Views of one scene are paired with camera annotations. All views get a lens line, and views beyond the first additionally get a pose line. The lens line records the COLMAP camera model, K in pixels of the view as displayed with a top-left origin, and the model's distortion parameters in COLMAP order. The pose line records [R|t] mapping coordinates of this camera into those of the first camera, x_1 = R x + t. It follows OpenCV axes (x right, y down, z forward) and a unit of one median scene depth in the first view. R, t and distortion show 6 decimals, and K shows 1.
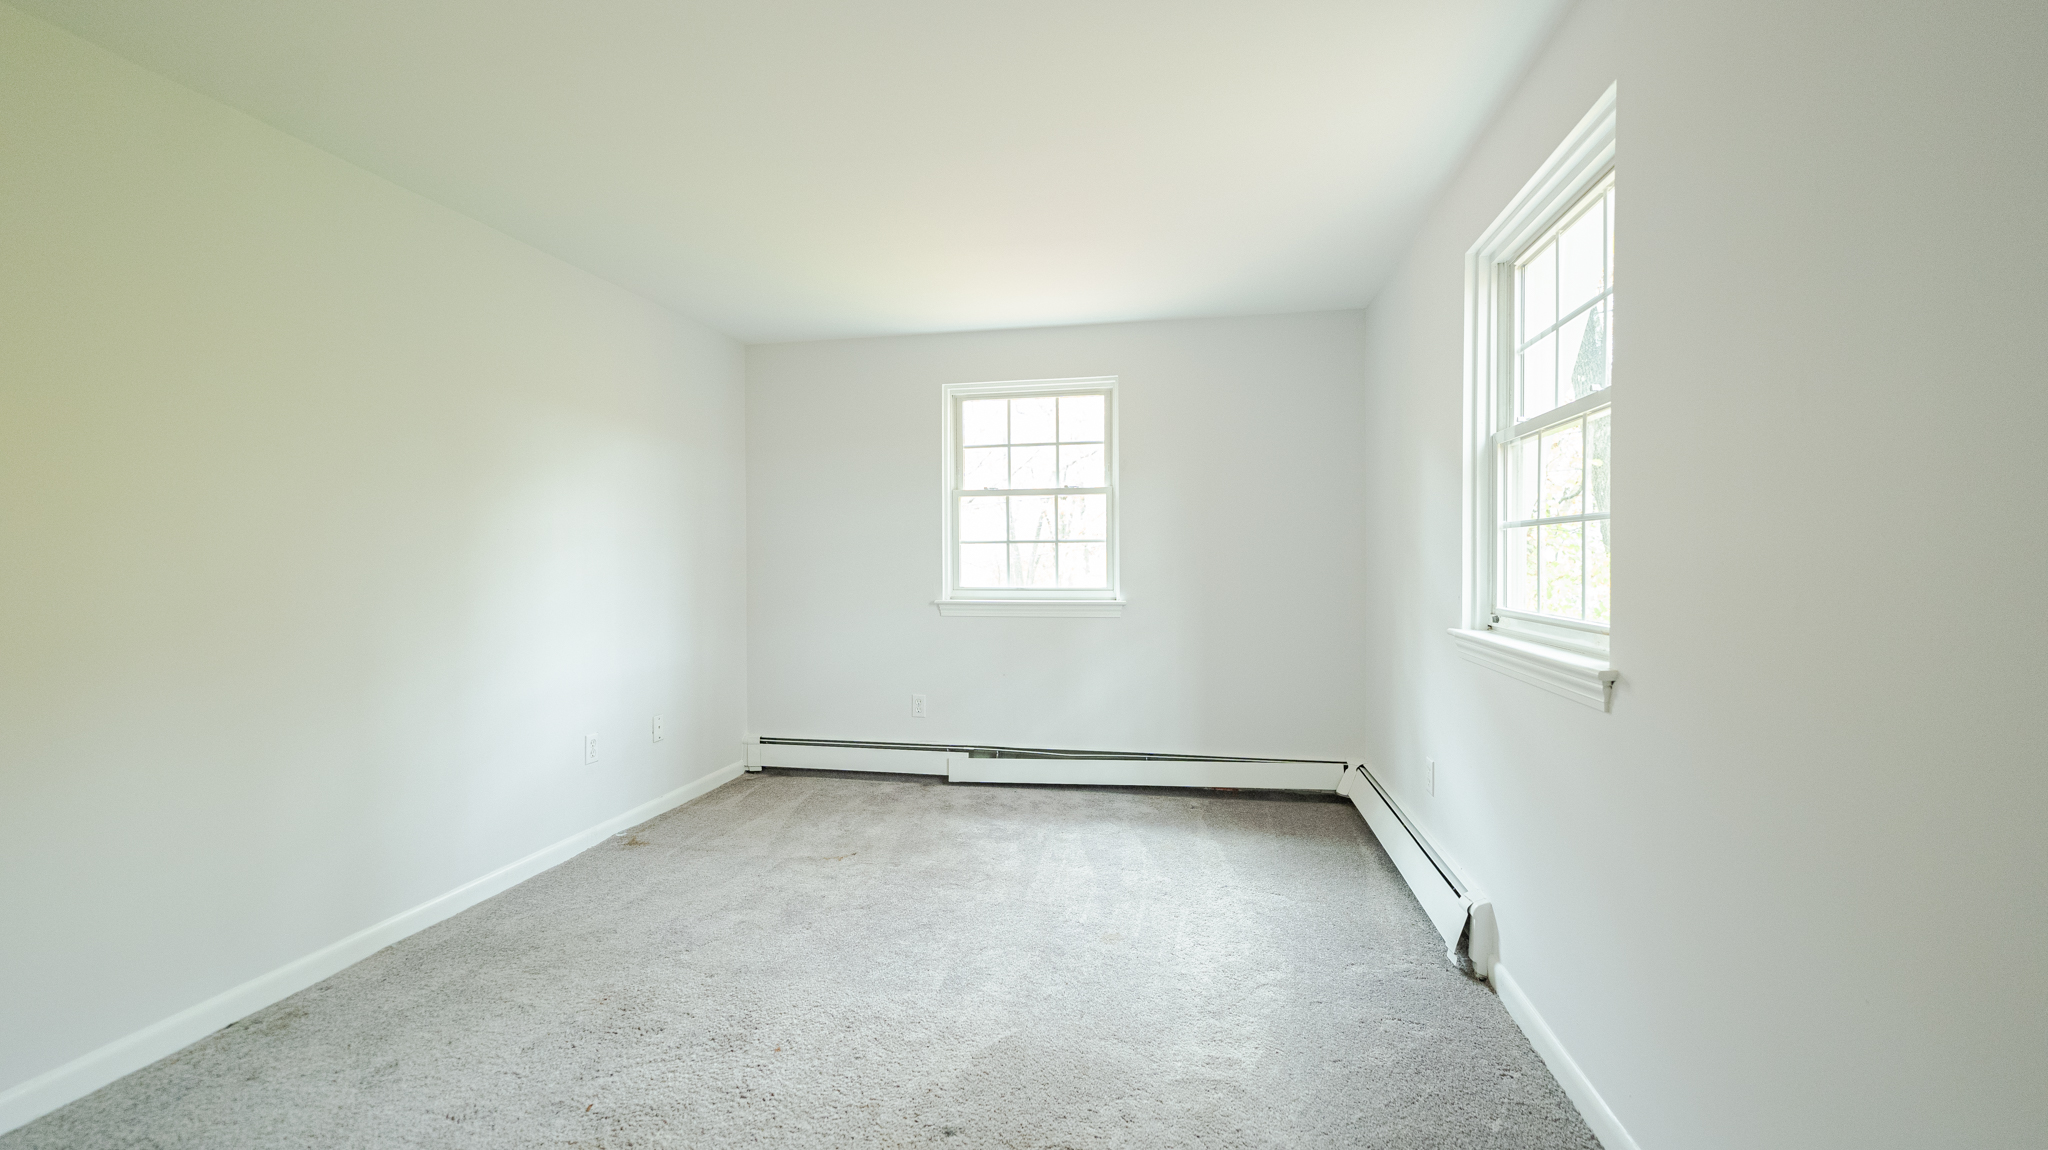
lens RADIAL K [[835.1, 0, 1048.4], [0, 835.1, 574.2], [0, 0, 1]] dist [0.001280, -0.000074]
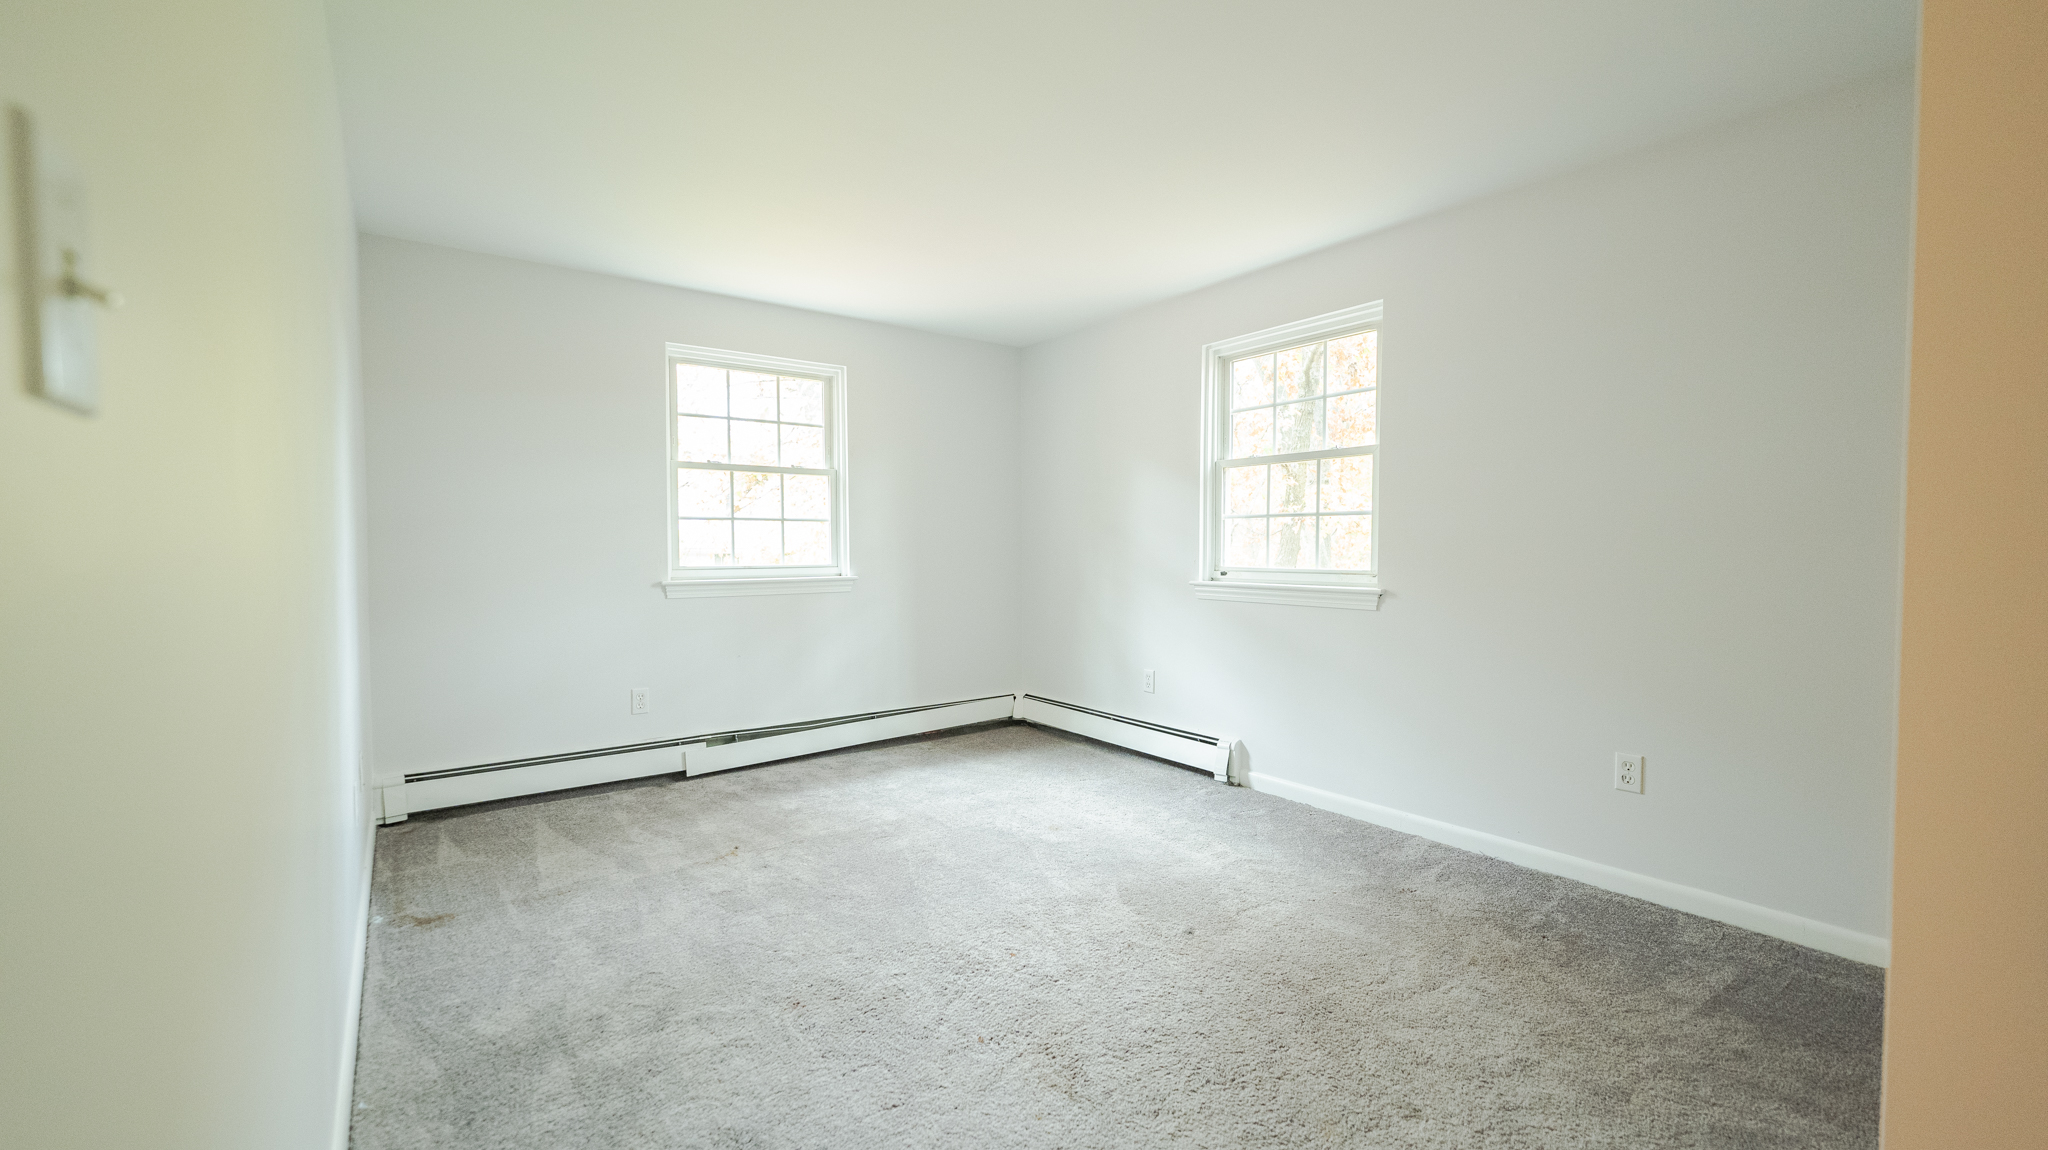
lens RADIAL K [[839.7, 0, 1020.9], [0, 839.7, 578.0], [0, 0, 1]] dist [0.001399, -0.000527]
pose [[0.670740, -0.027612, 0.741178, -0.601576], [0.011444, 0.999573, 0.026882, 0.008203], [-0.741604, -0.009549, 0.670770, 0.111598]]
